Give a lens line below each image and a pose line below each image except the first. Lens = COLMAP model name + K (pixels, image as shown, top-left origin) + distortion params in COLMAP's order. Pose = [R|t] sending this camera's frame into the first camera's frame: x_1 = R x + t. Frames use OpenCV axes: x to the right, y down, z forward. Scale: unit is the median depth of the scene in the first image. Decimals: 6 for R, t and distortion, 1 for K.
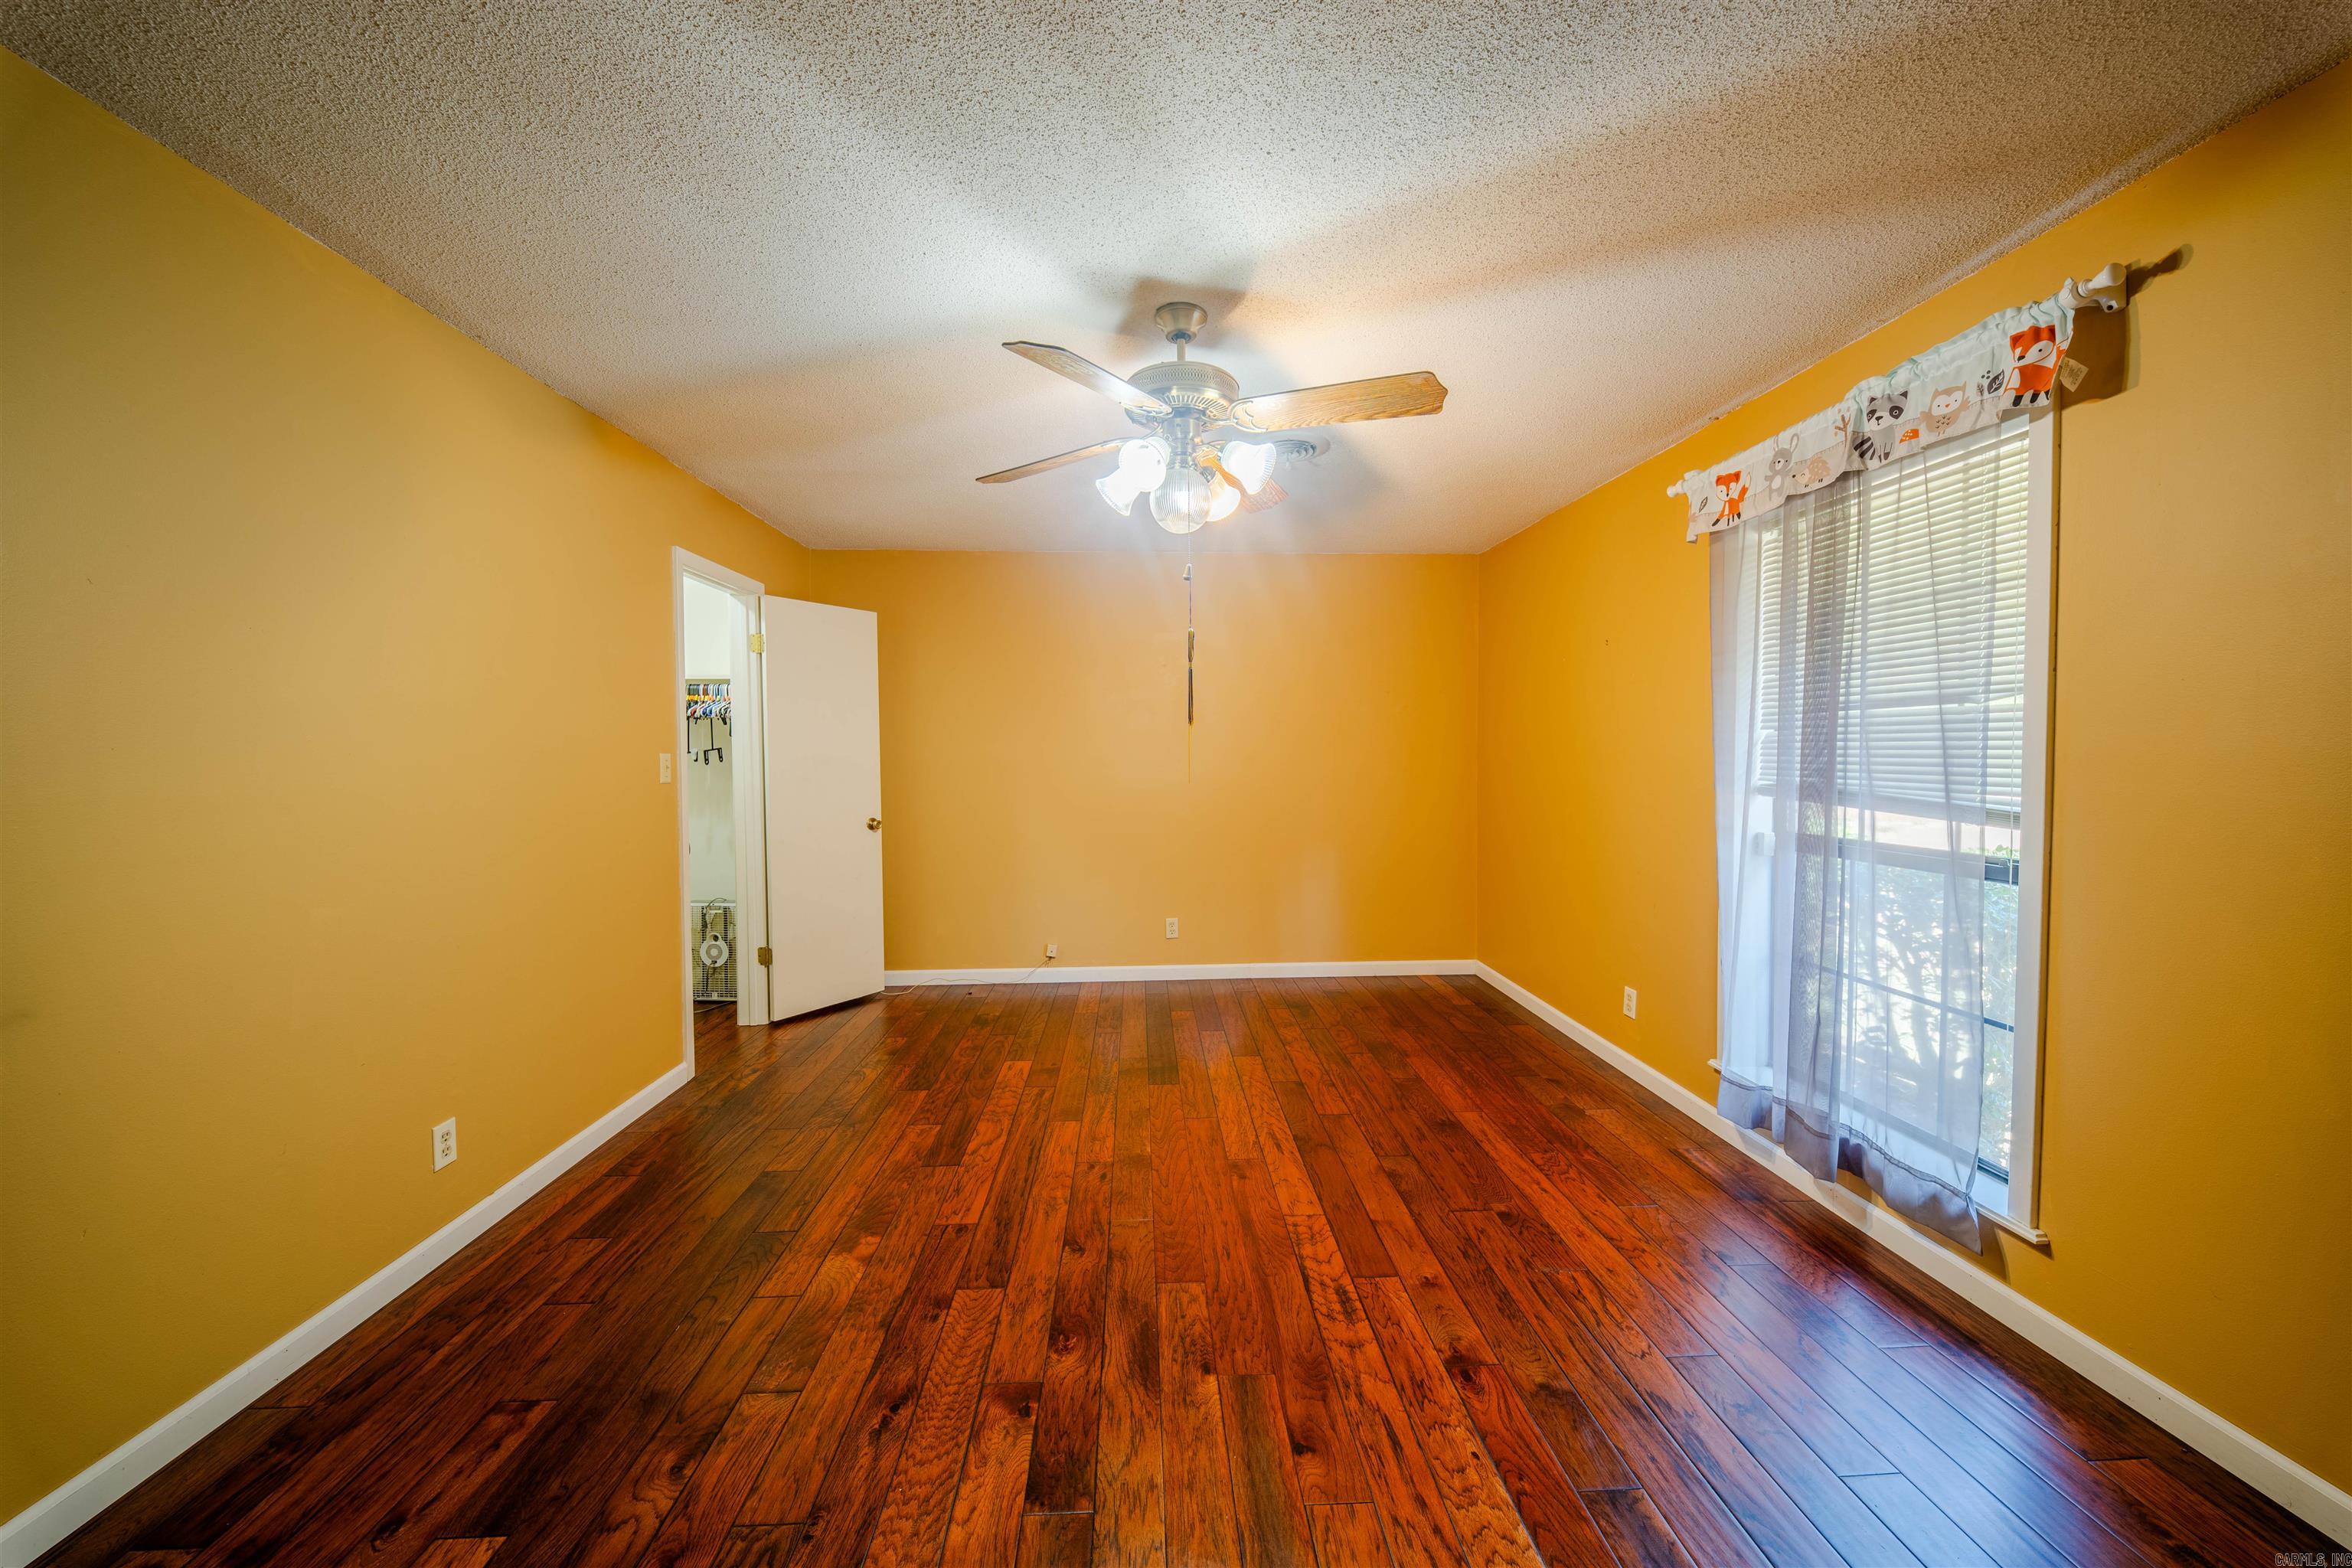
lens RADIAL K [[821.9, 0, 1179.8], [0, 821.9, 778.6], [0, 0, 1]] dist [0.010337, -0.007662]
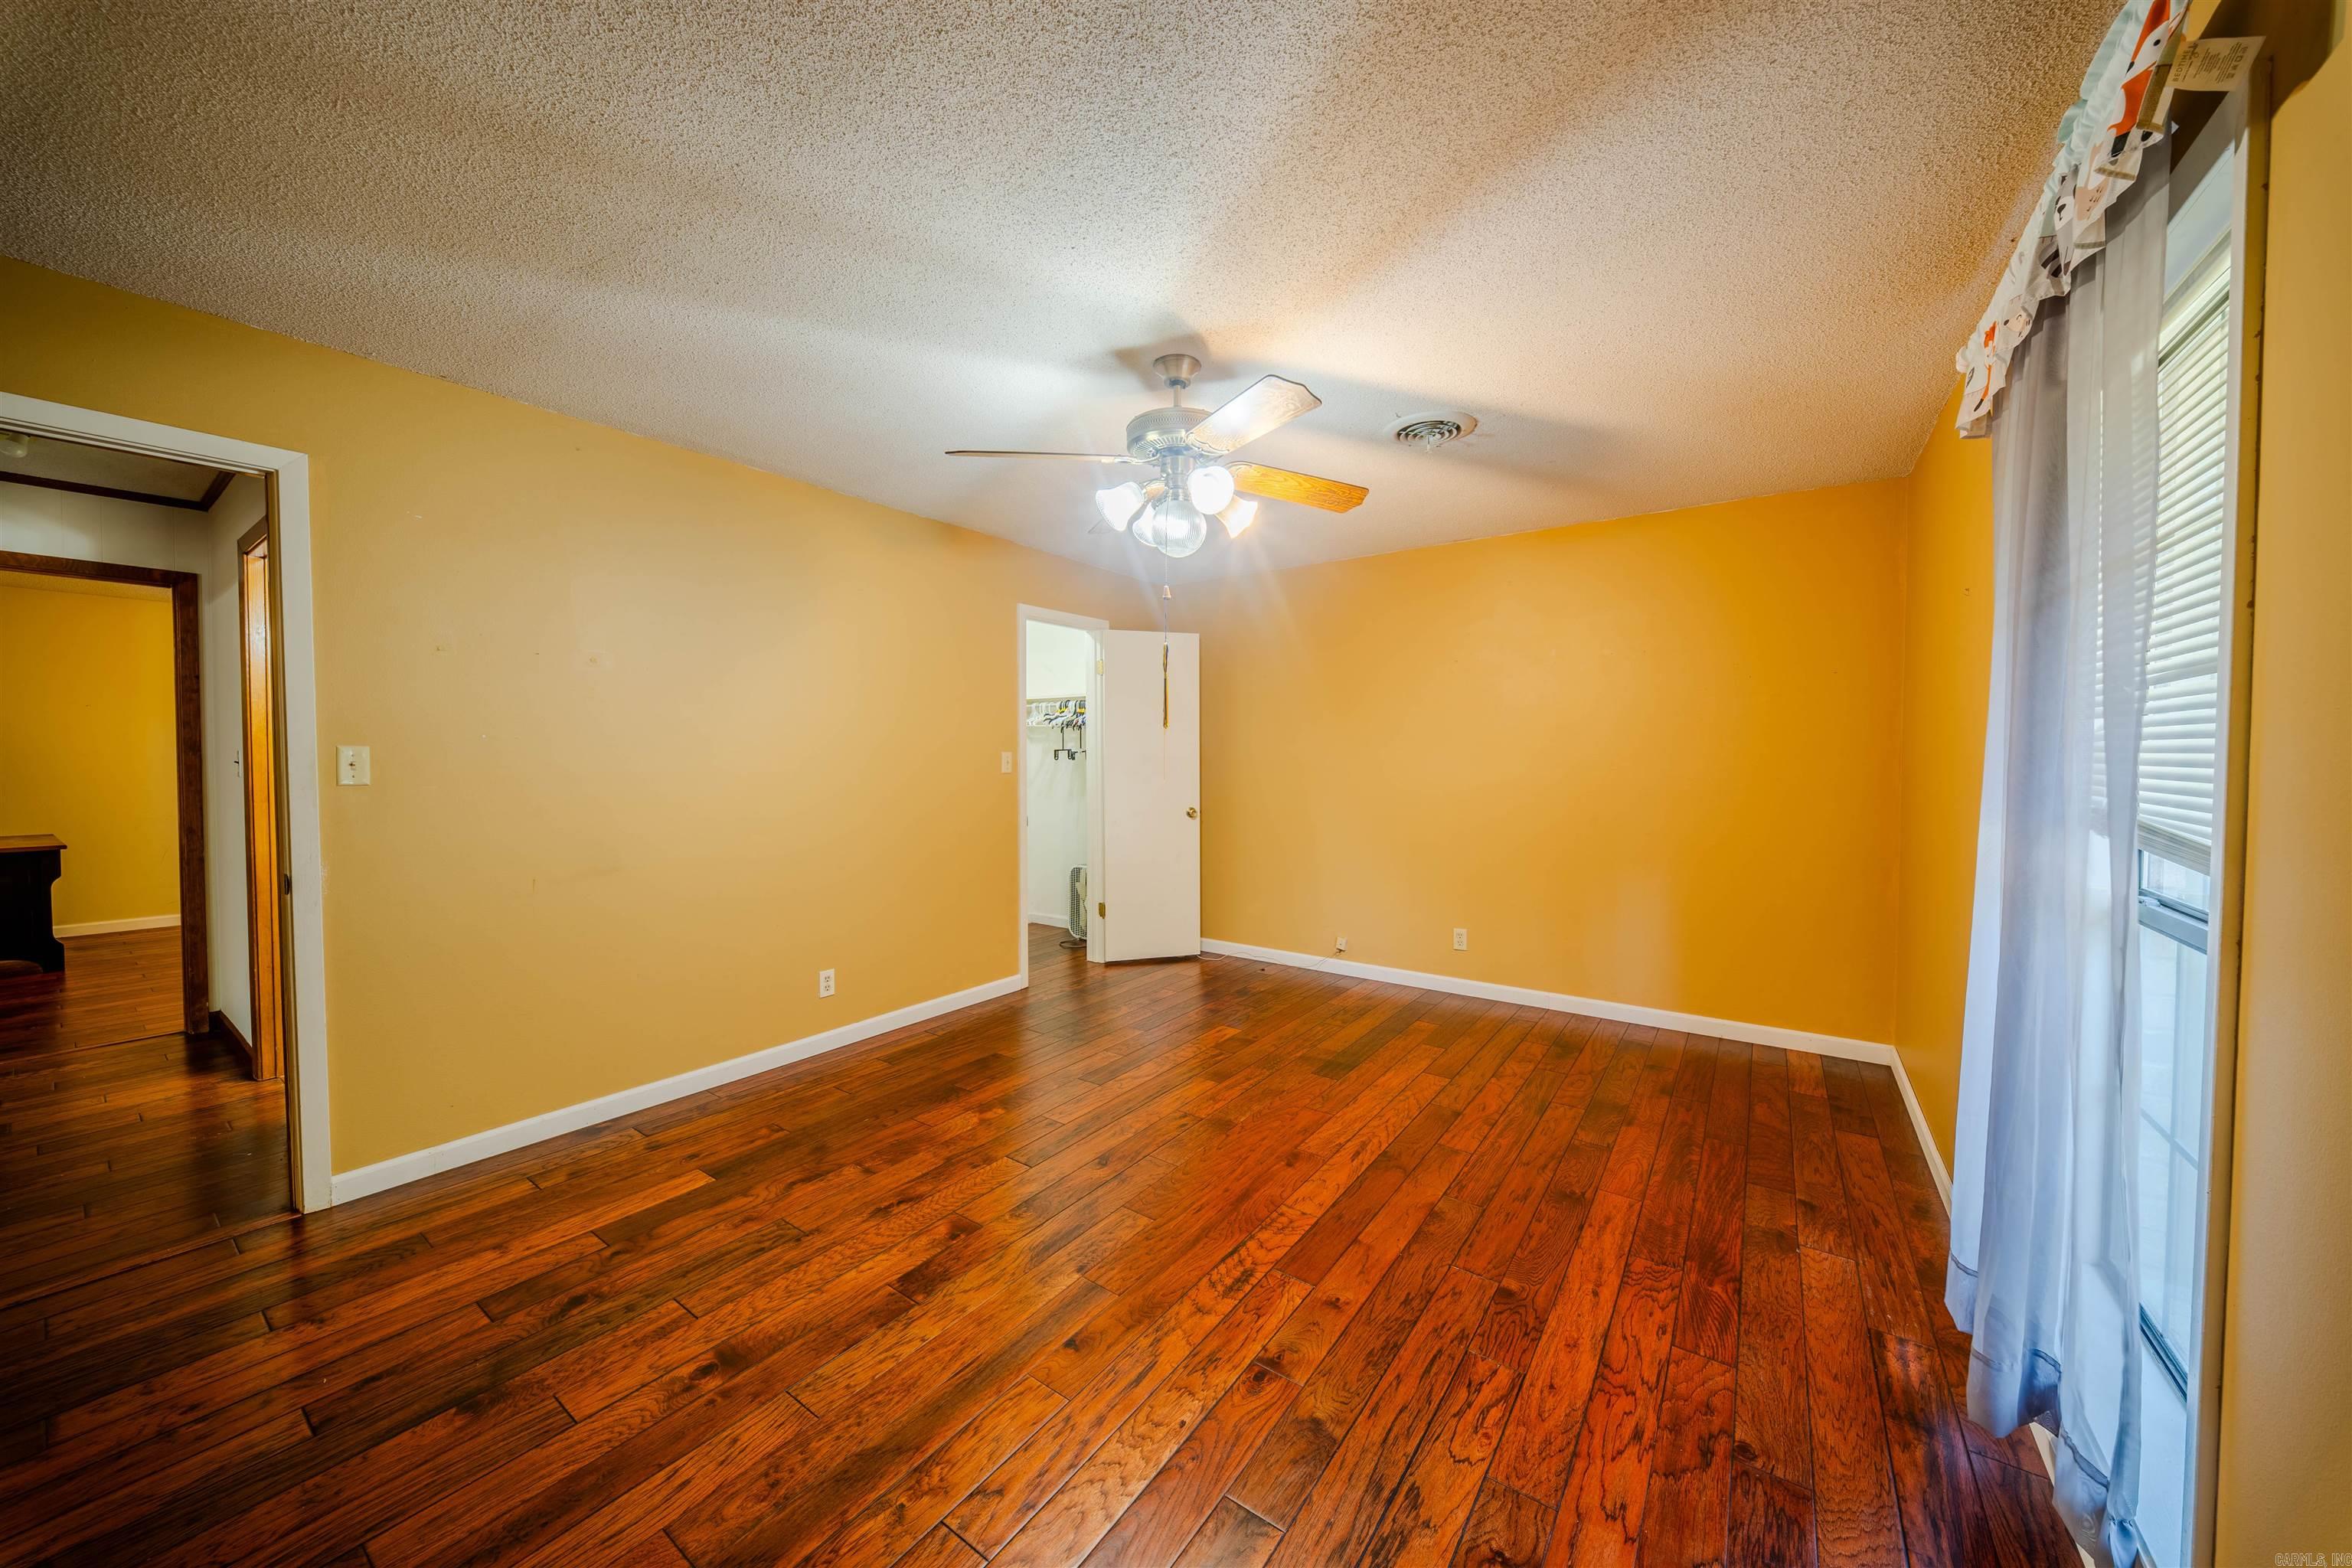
lens RADIAL K [[821.9, 0, 1179.8], [0, 821.9, 778.6], [0, 0, 1]] dist [0.010337, -0.007662]
pose [[0.785954, 0.023956, -0.617820, 0.662464], [-0.025030, 0.999663, 0.006920, -0.003056], [0.617778, 0.010025, 0.786289, 0.112606]]
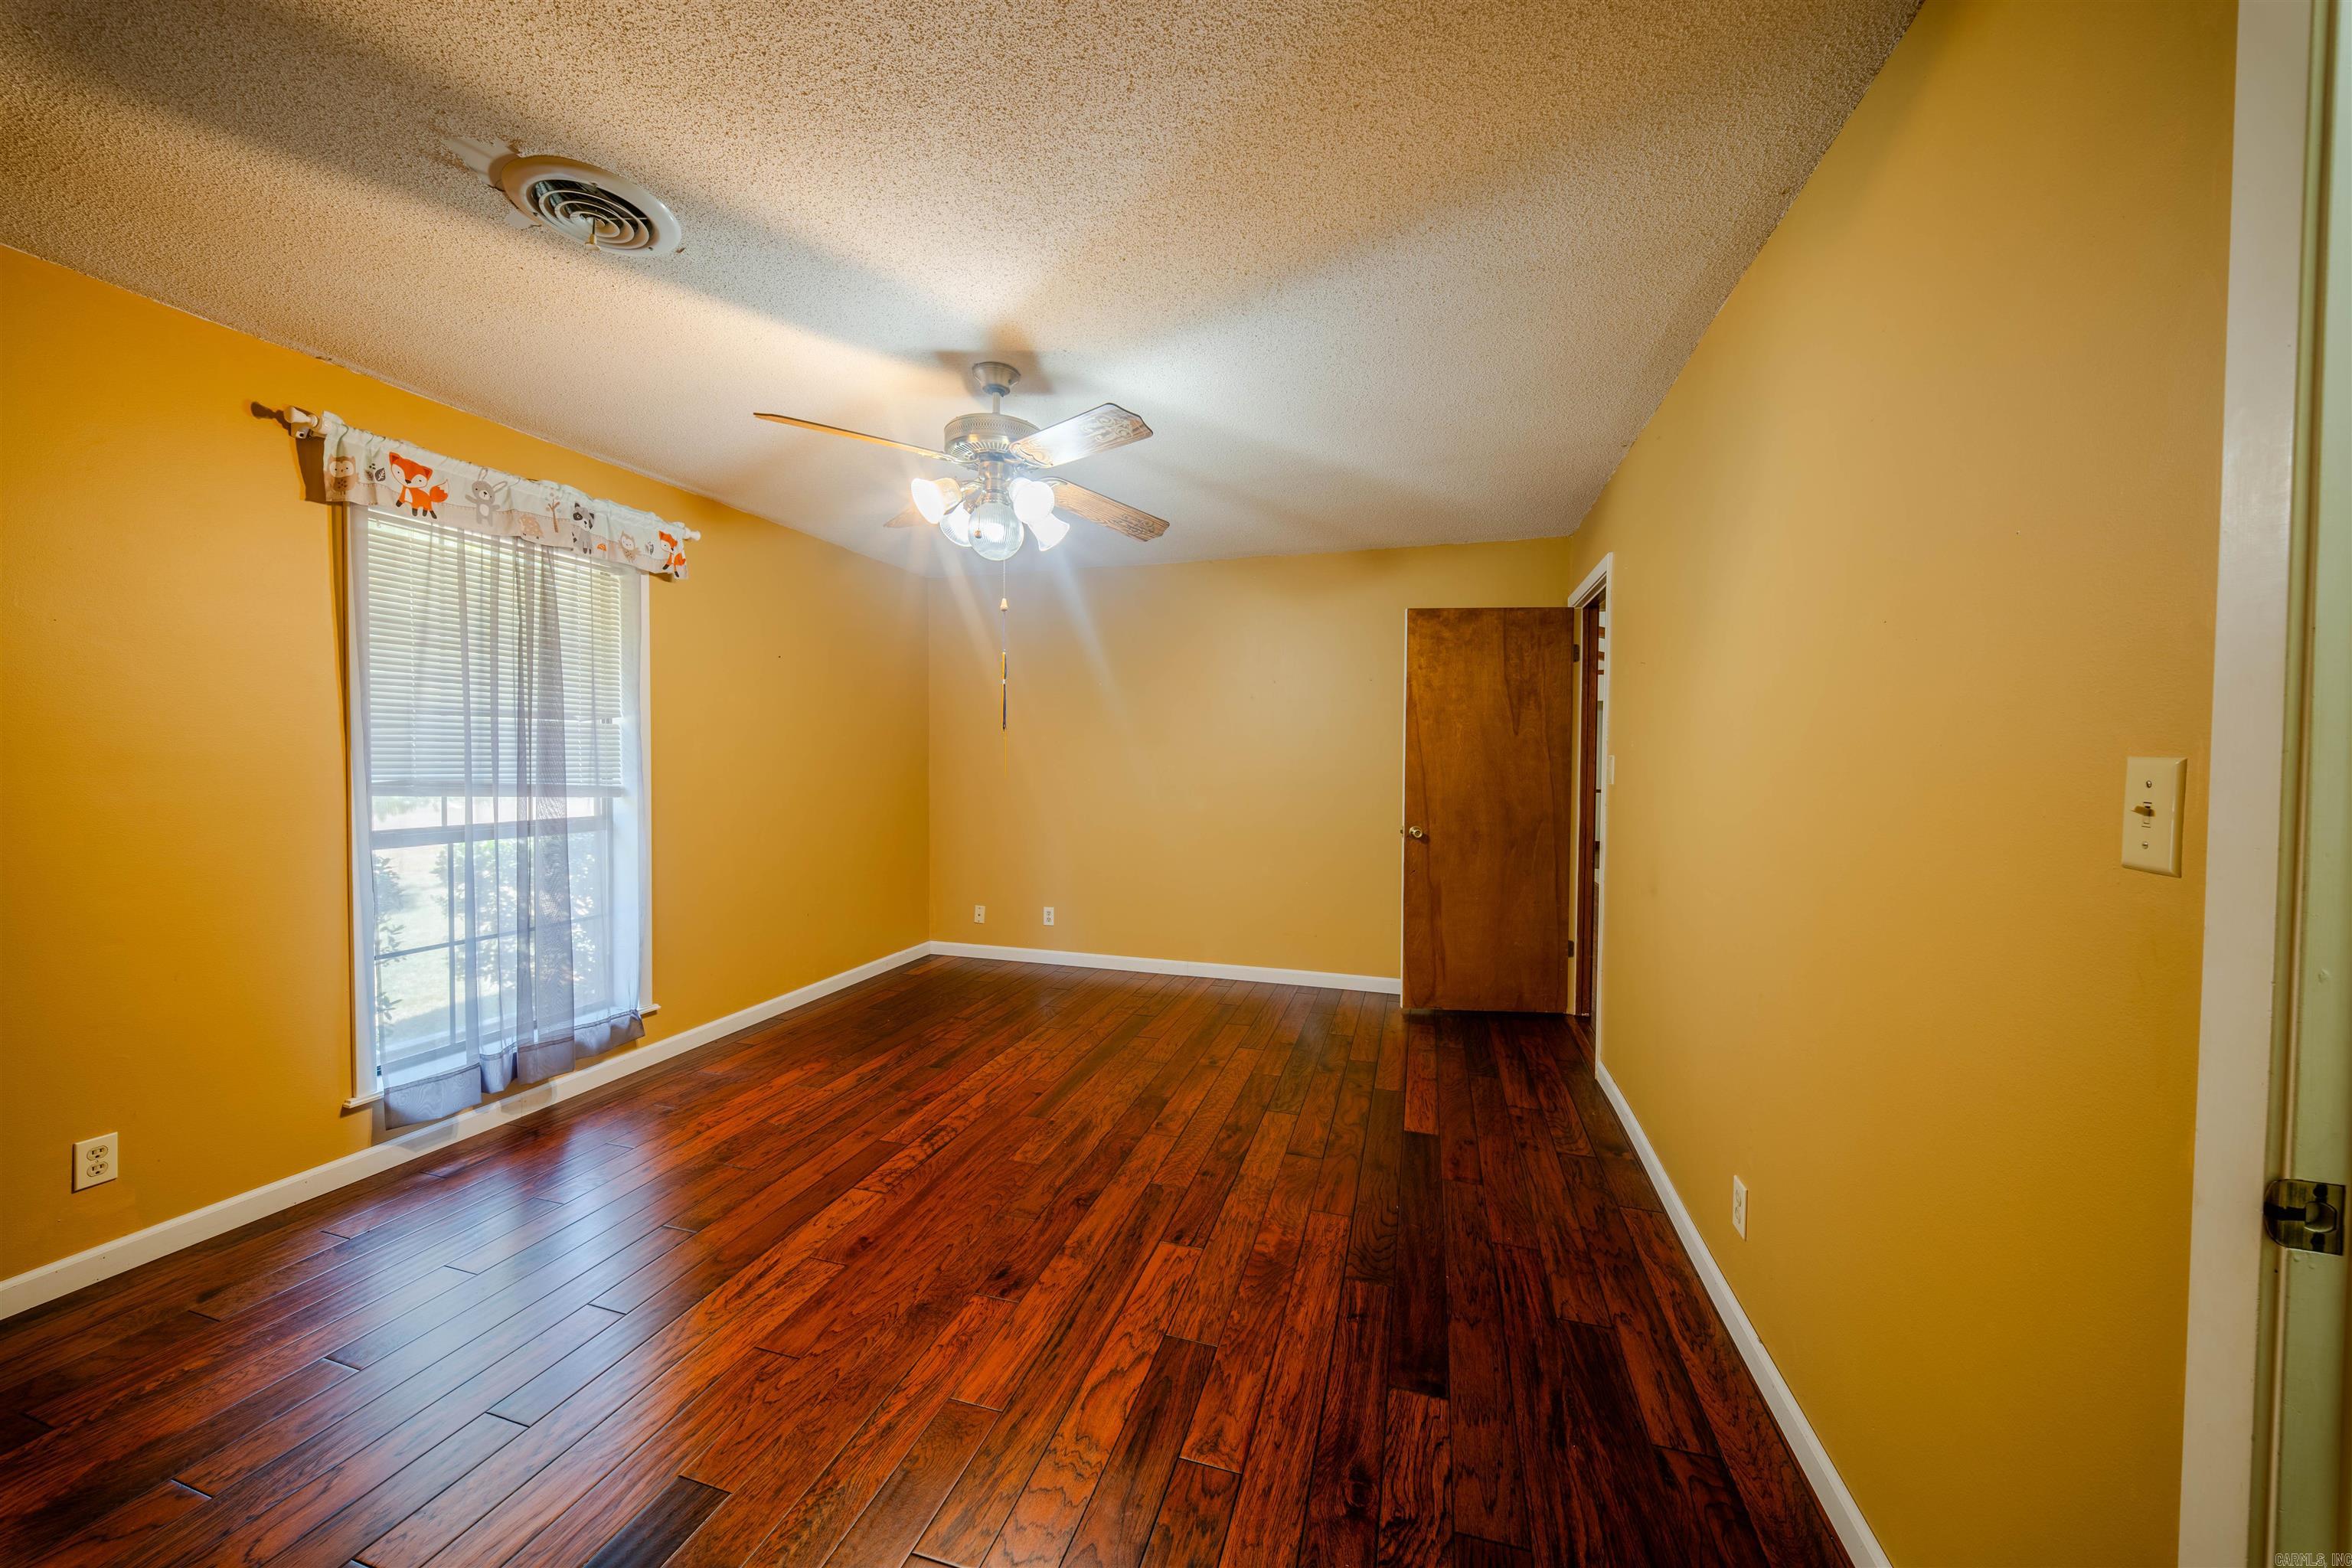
lens RADIAL K [[821.9, 0, 1179.8], [0, 821.9, 778.6], [0, 0, 1]] dist [0.010337, -0.007662]
pose [[-0.941762, -0.013262, 0.336017, -0.587314], [0.005688, 0.998451, 0.055349, -0.054650], [-0.336231, 0.054037, -0.940228, 1.878507]]
